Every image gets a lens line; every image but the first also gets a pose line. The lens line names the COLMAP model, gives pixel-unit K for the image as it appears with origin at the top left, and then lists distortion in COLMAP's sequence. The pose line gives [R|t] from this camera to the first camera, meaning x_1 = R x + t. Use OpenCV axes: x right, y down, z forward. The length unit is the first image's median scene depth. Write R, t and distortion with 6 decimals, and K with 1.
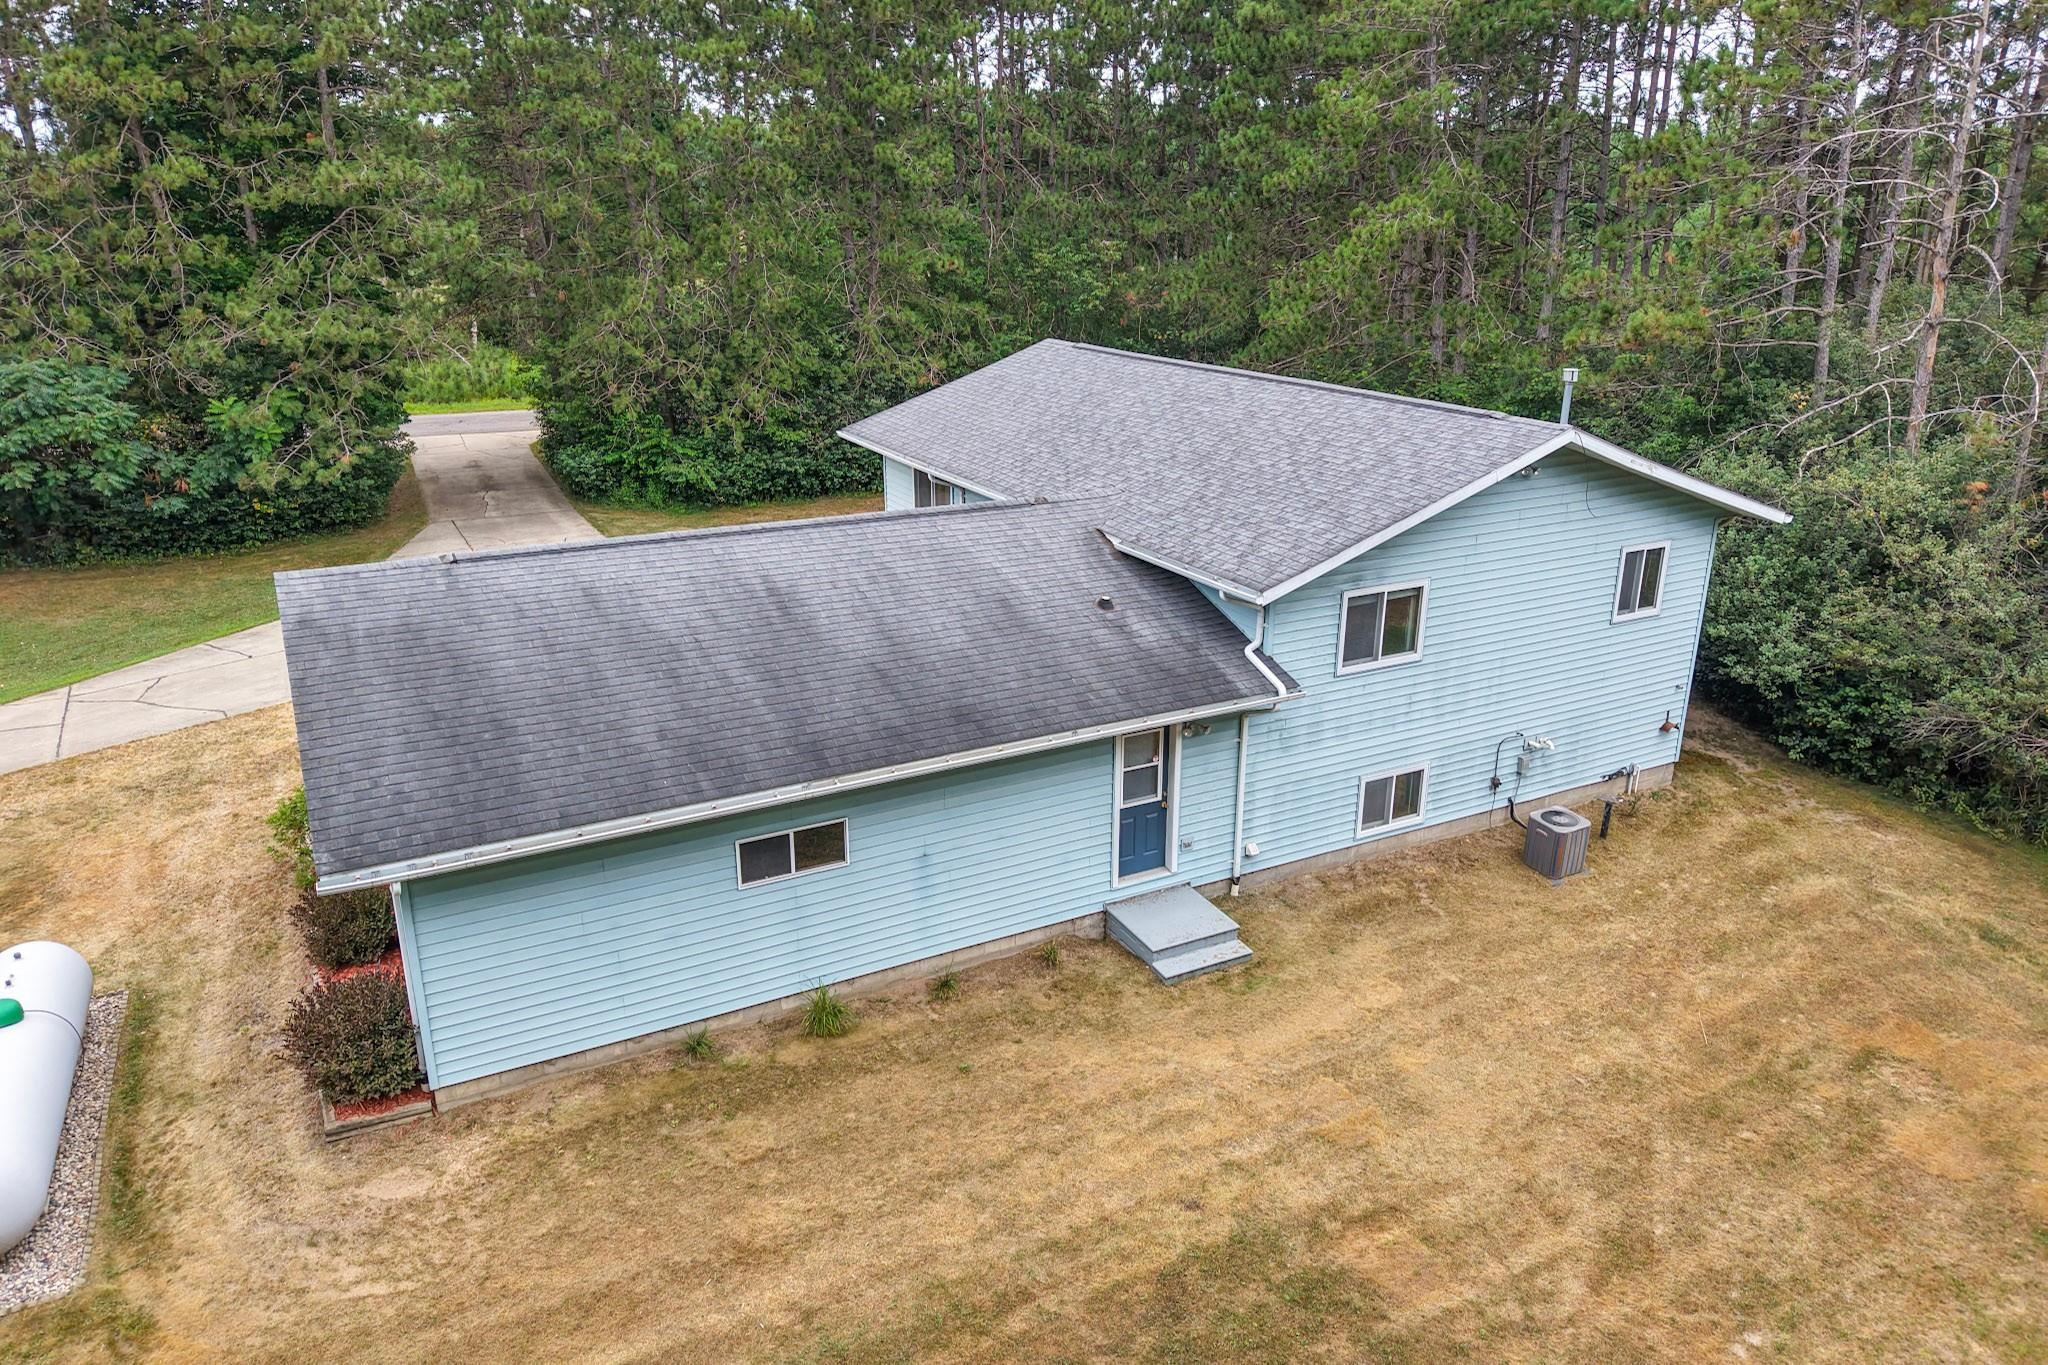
lens RADIAL K [[1381.7, 0, 1024.0], [0, 1381.7, 682.5], [0, 0, 1]] dist [0.004083, -0.020347]
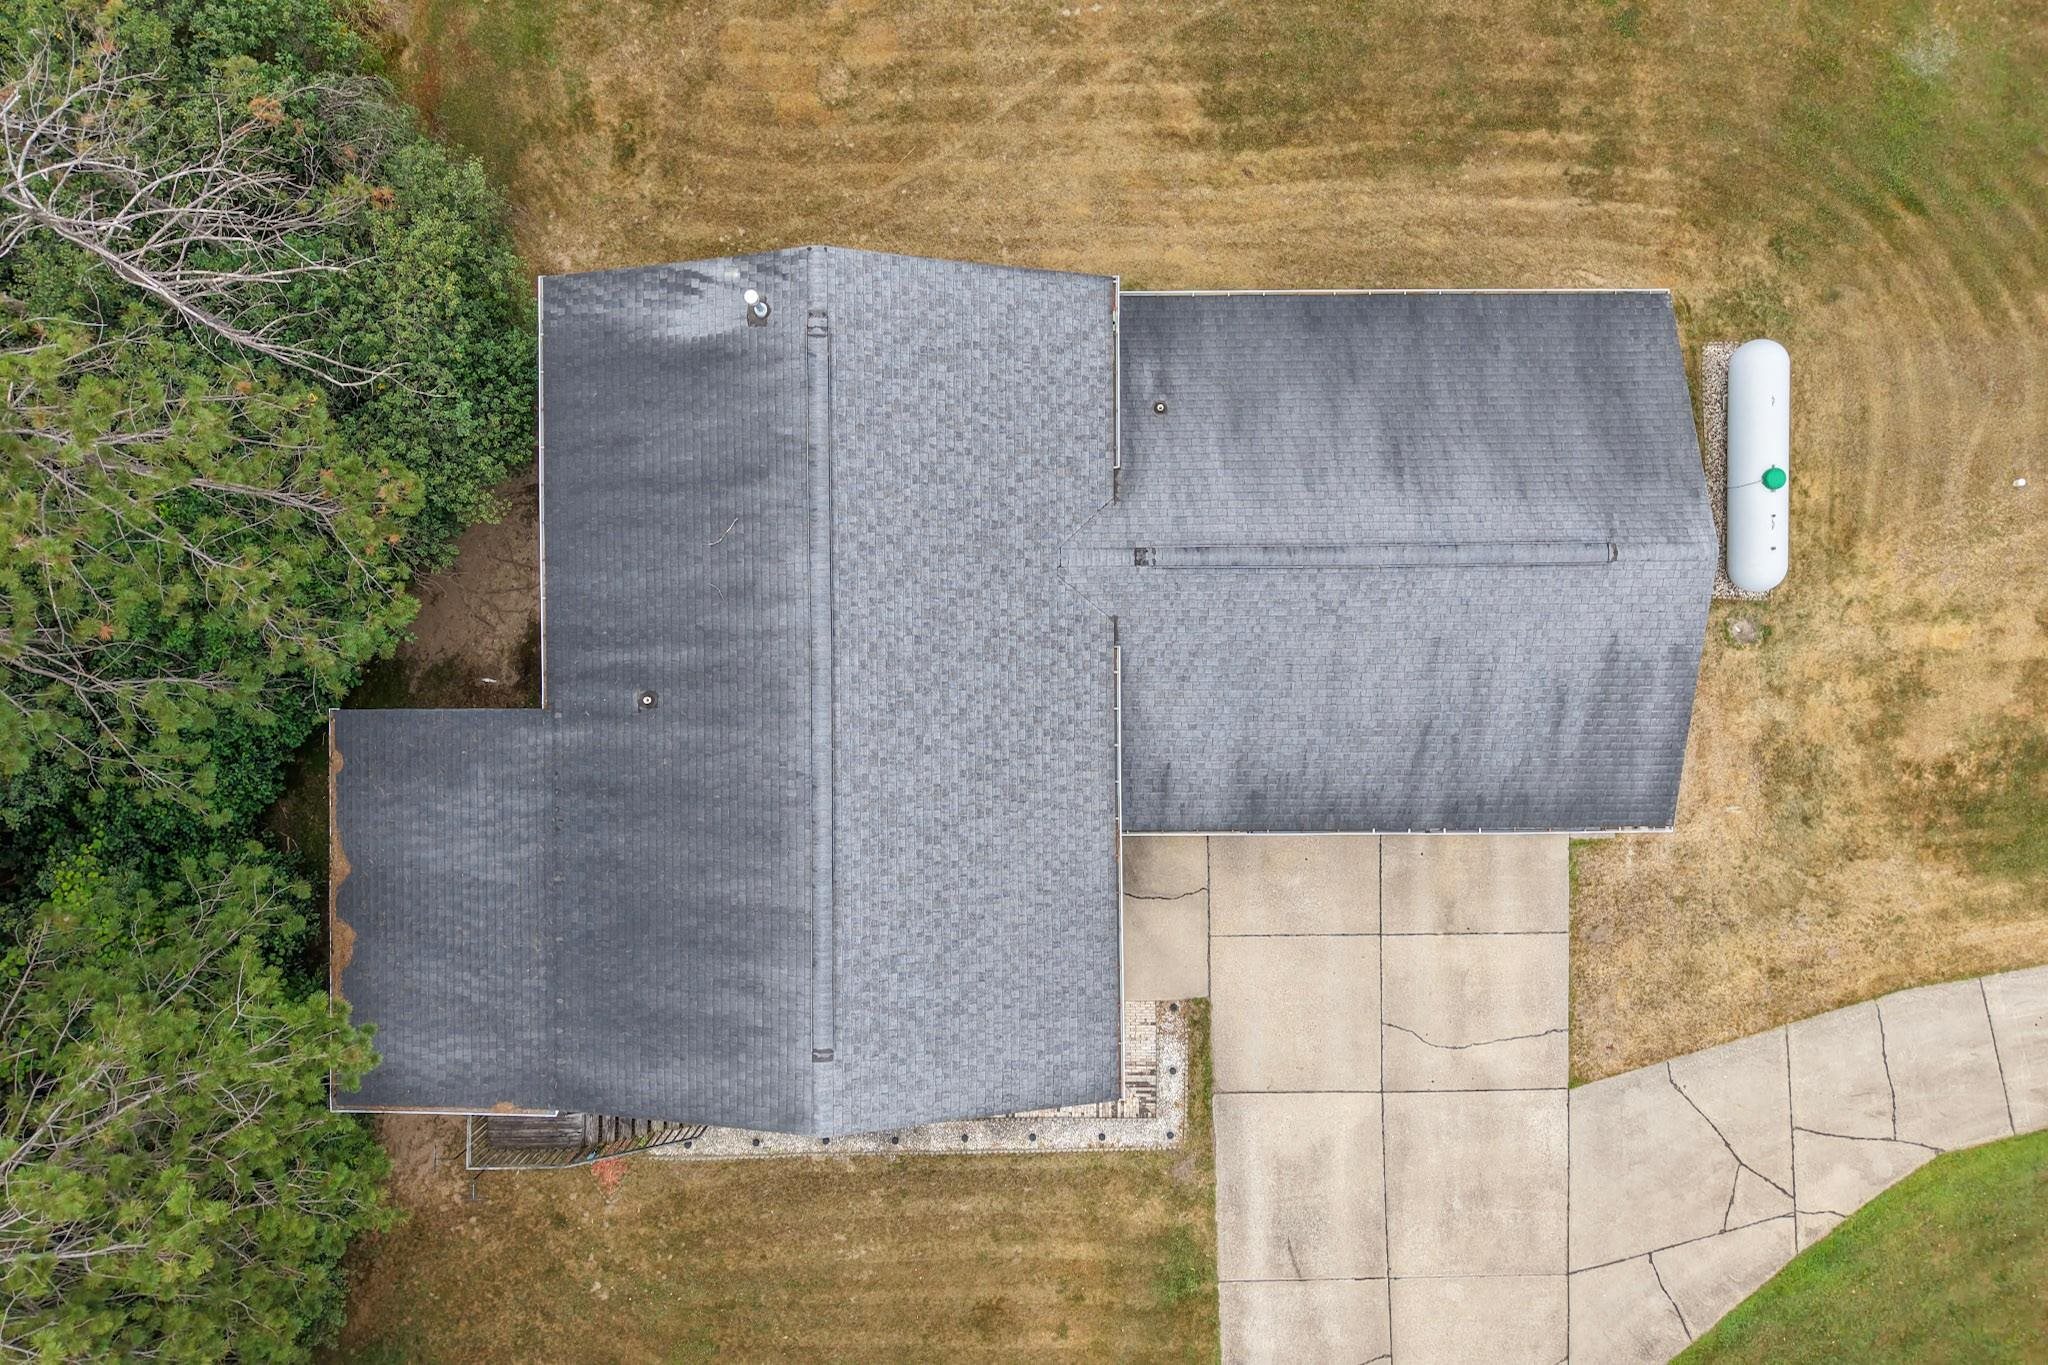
lens RADIAL K [[1381.7, 0, 1024.0], [0, 1381.7, 682.5], [0, 0, 1]] dist [0.004083, -0.020347]
pose [[-0.886992, -0.461269, -0.021824, 0.110556], [0.127502, -0.290055, 0.948479, -1.884084], [-0.443834, 0.838510, 0.316089, 1.124685]]
